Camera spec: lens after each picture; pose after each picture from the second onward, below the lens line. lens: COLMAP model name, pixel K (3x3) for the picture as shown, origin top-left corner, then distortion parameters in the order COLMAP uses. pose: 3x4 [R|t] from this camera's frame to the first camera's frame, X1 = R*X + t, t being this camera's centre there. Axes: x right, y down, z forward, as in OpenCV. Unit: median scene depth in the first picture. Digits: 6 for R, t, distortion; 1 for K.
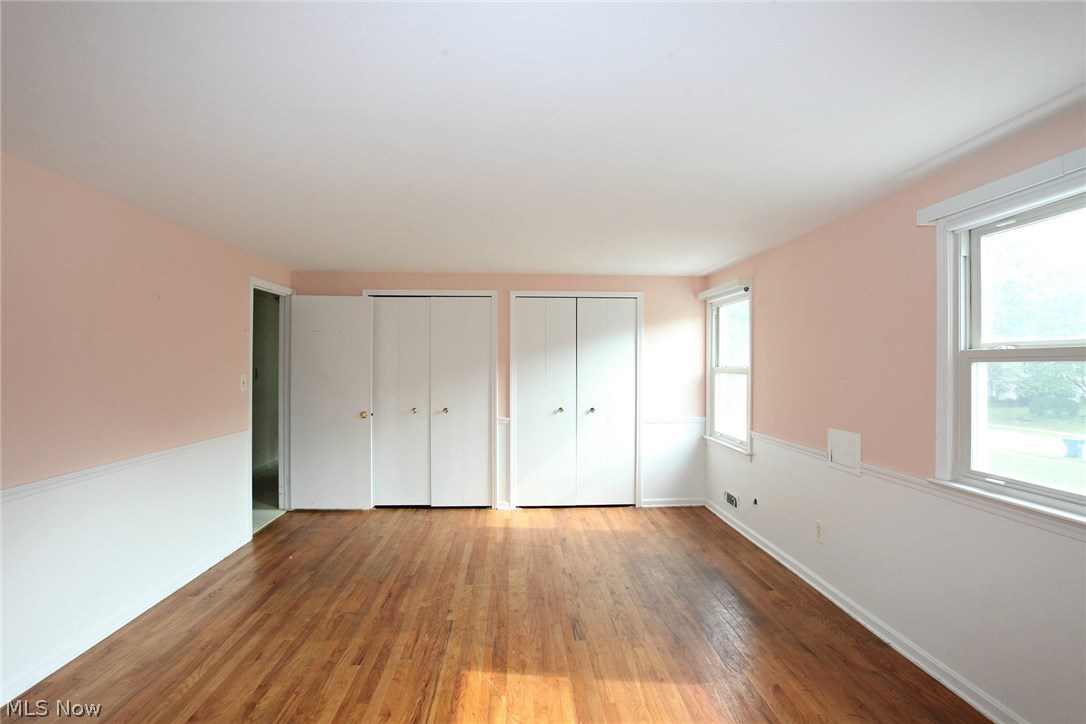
lens RADIAL K [[530.3, 0, 543.0], [0, 530.3, 362.0], [0, 0, 1]] dist [-0.077039, 0.040329]
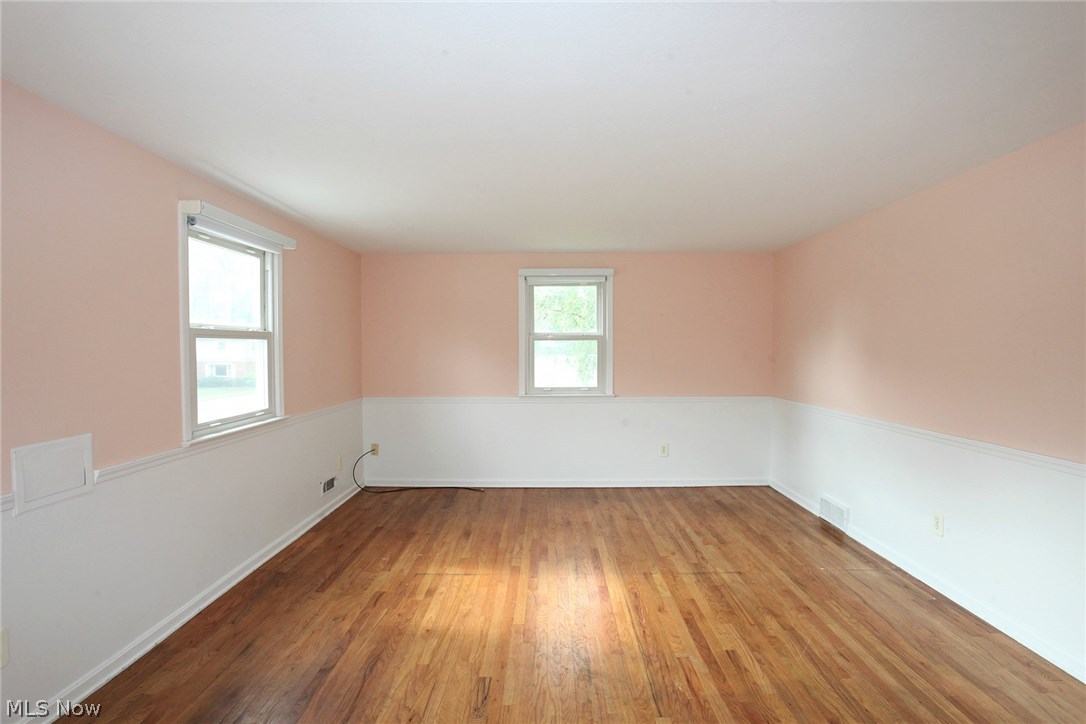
lens RADIAL K [[530.3, 0, 543.0], [0, 530.3, 362.0], [0, 0, 1]] dist [-0.077039, 0.040329]
pose [[-0.997968, -0.001726, 0.063690, -0.075267], [-0.000354, 0.999768, 0.021549, 0.028137], [-0.063712, 0.021483, -0.997737, 1.957461]]
